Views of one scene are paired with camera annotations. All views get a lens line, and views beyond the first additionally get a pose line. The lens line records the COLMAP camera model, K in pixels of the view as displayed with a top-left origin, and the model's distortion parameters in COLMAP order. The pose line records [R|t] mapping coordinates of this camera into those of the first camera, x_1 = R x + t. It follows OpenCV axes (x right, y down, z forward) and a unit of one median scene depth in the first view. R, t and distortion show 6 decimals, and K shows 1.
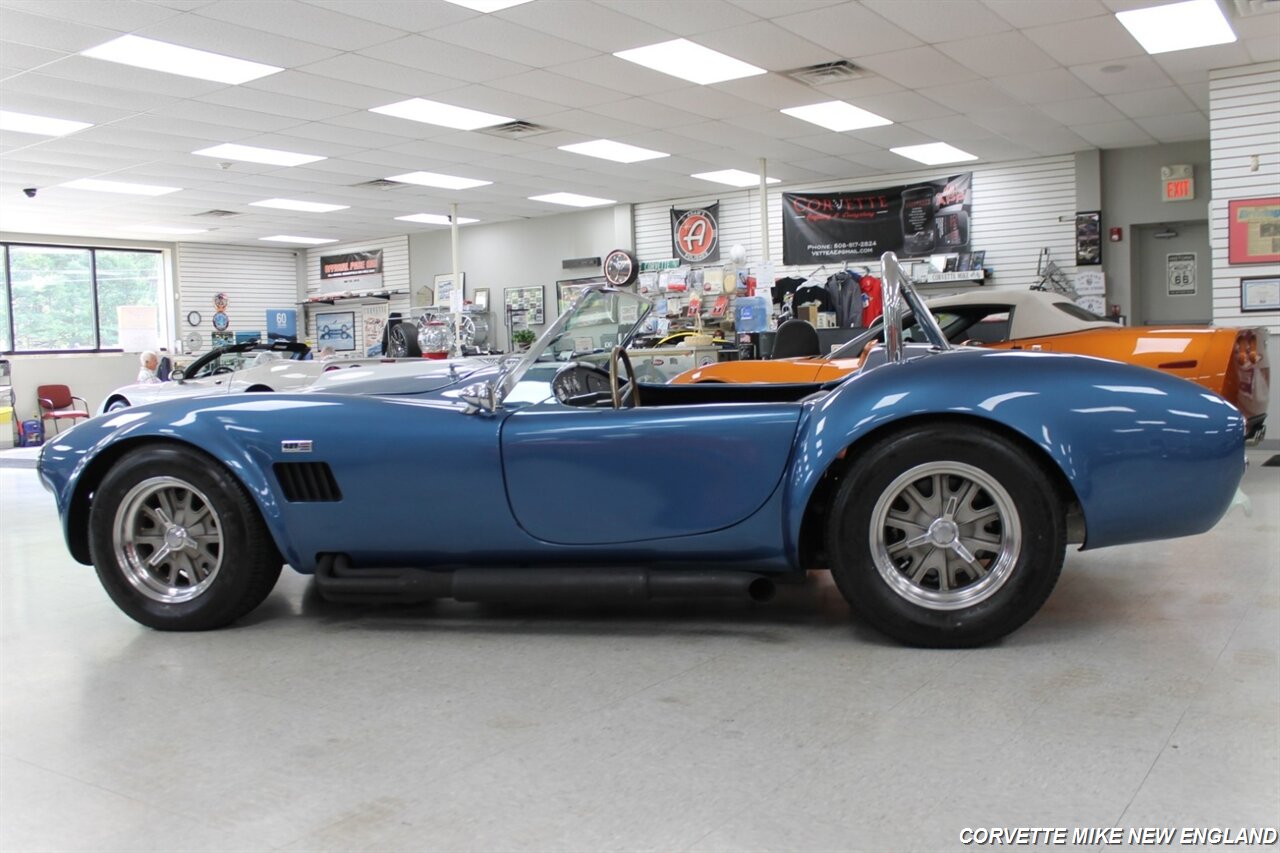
lens RADIAL K [[1163.9, 0, 640.0], [0, 1163.9, 426.5], [0, 0, 1]] dist [-0.160105, 0.157889]
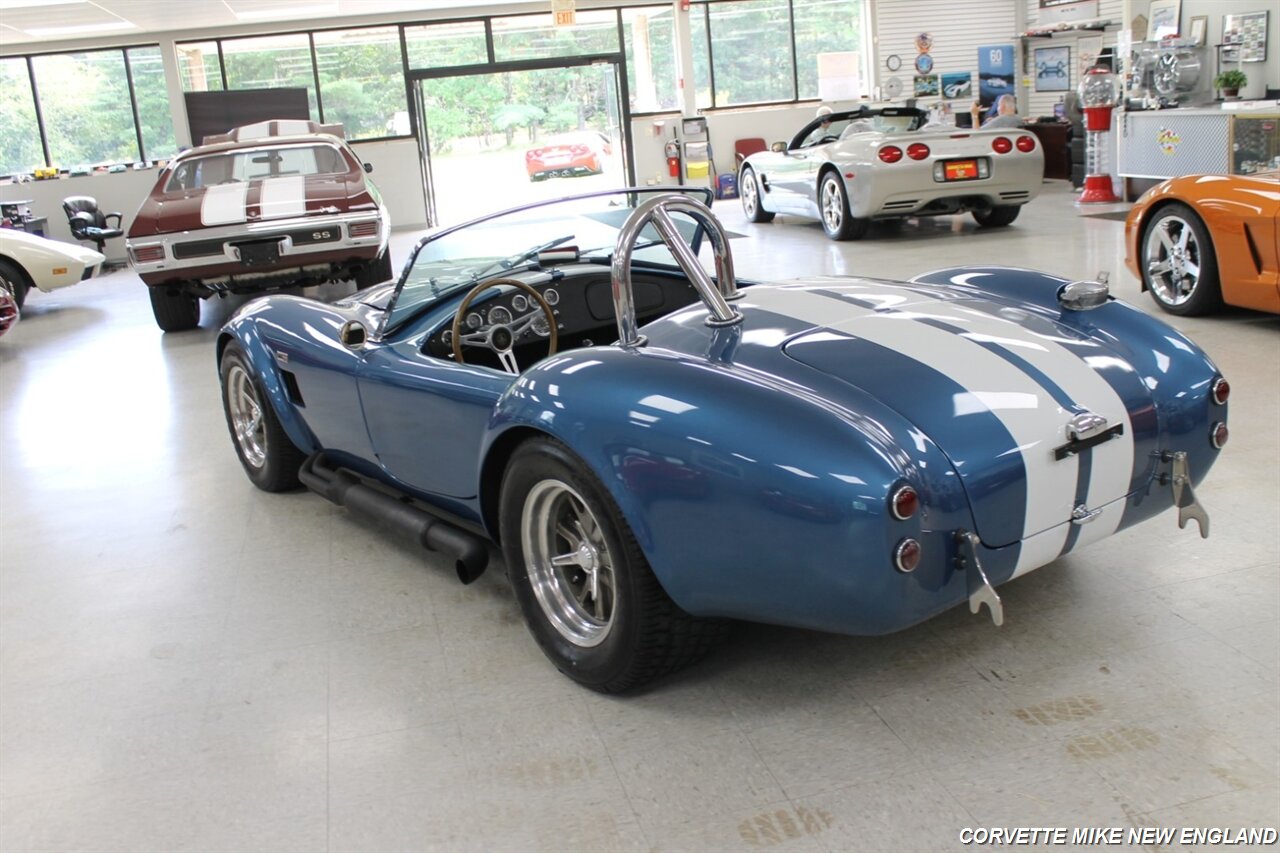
lens RADIAL K [[1253.0, 0, 640.0], [0, 1253.0, 426.5], [0, 0, 1]] dist [-0.146431, 0.163485]
pose [[0.742977, 0.142883, -0.653888, 0.224398], [0.015890, 0.972907, 0.230649, -0.053402], [0.669128, -0.181757, 0.720577, 0.079699]]
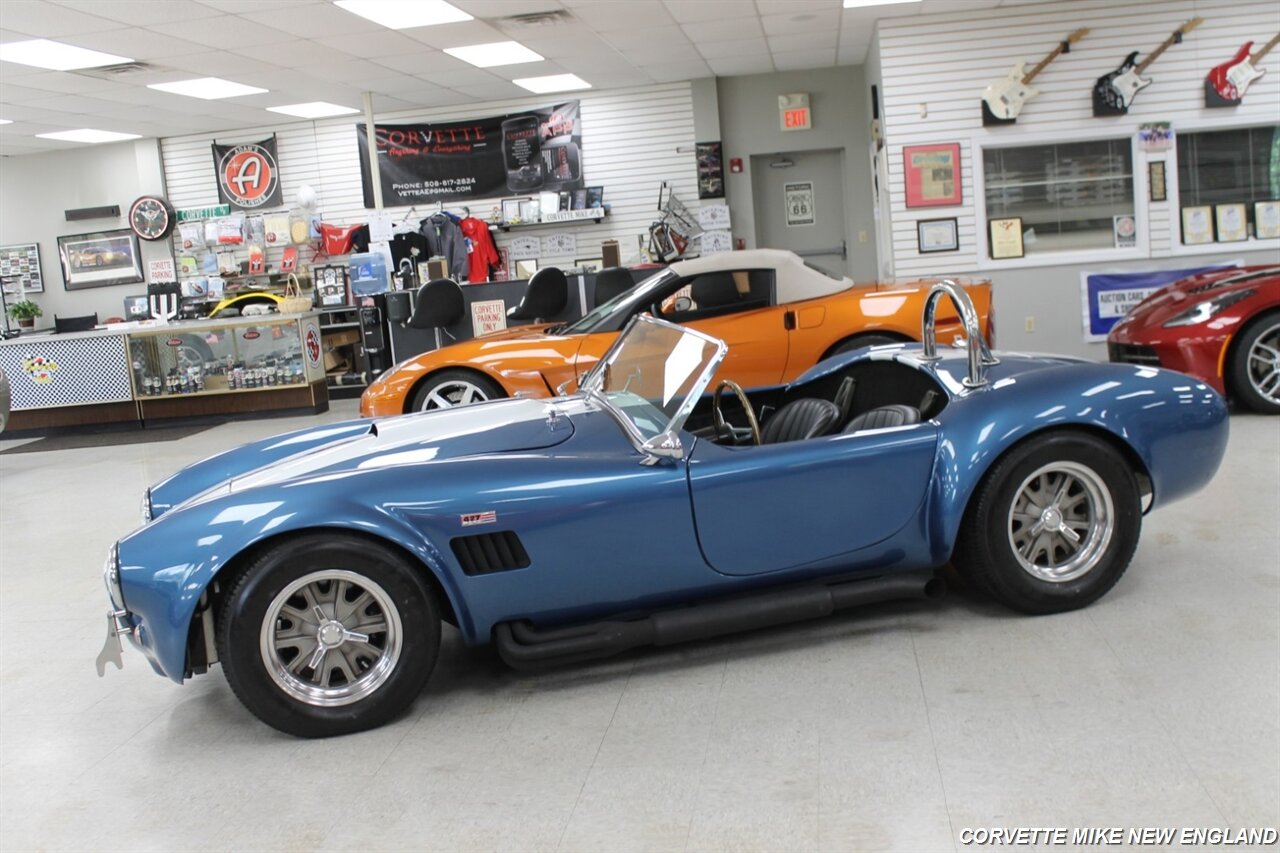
lens RADIAL K [[1411.2, 0, 640.0], [0, 1411.2, 426.5], [0, 0, 1]] dist [-0.153776, 0.244119]
pose [[0.890108, -0.105981, 0.443256, -0.185184], [0.084138, 0.994081, 0.068723, -0.034419], [-0.447916, -0.023876, 0.893757, -0.029713]]
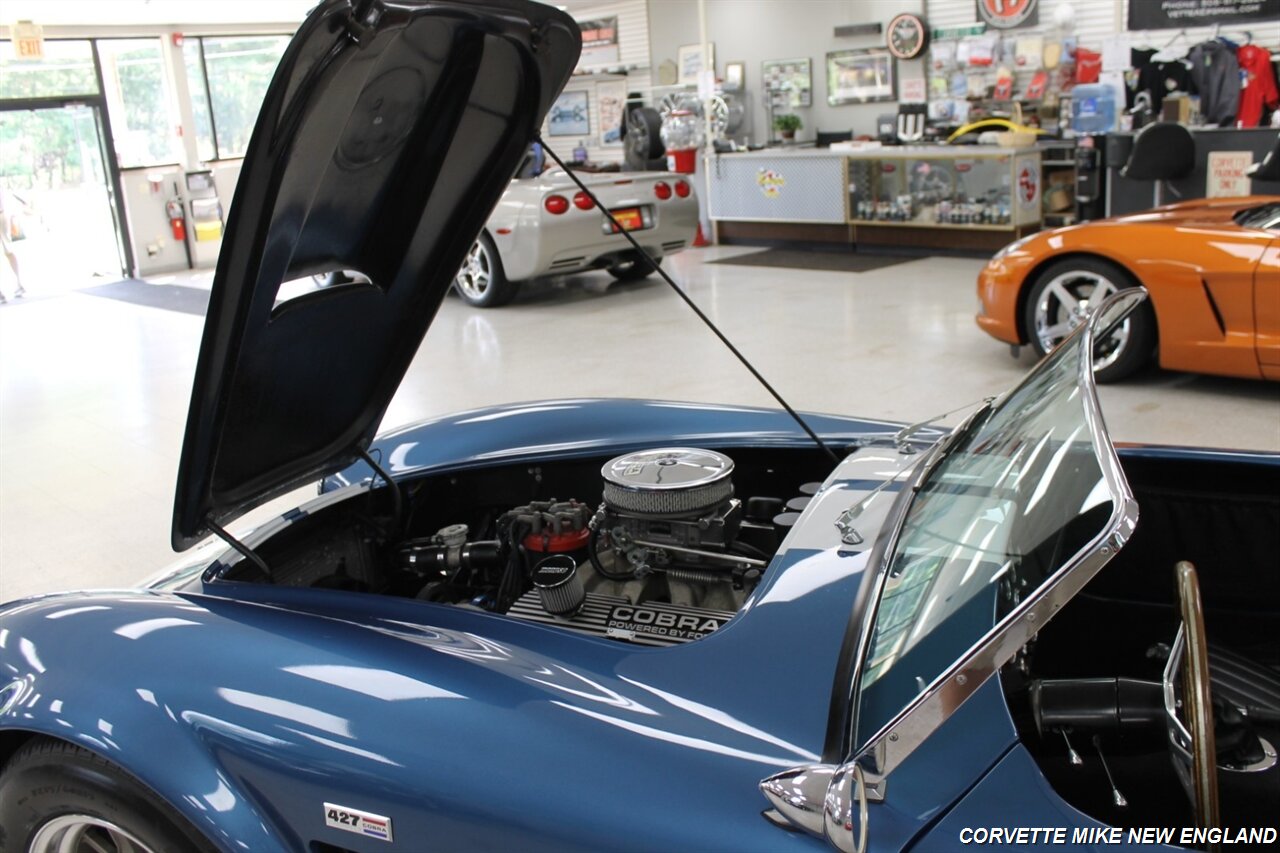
lens RADIAL K [[1163.9, 0, 640.0], [0, 1163.9, 426.5], [0, 0, 1]] dist [-0.160105, 0.157889]
pose [[0.977792, 0.025328, -0.208043, -0.032010], [0.020748, 0.976096, 0.216346, -0.055016], [0.208550, -0.215858, 0.953893, 0.177939]]
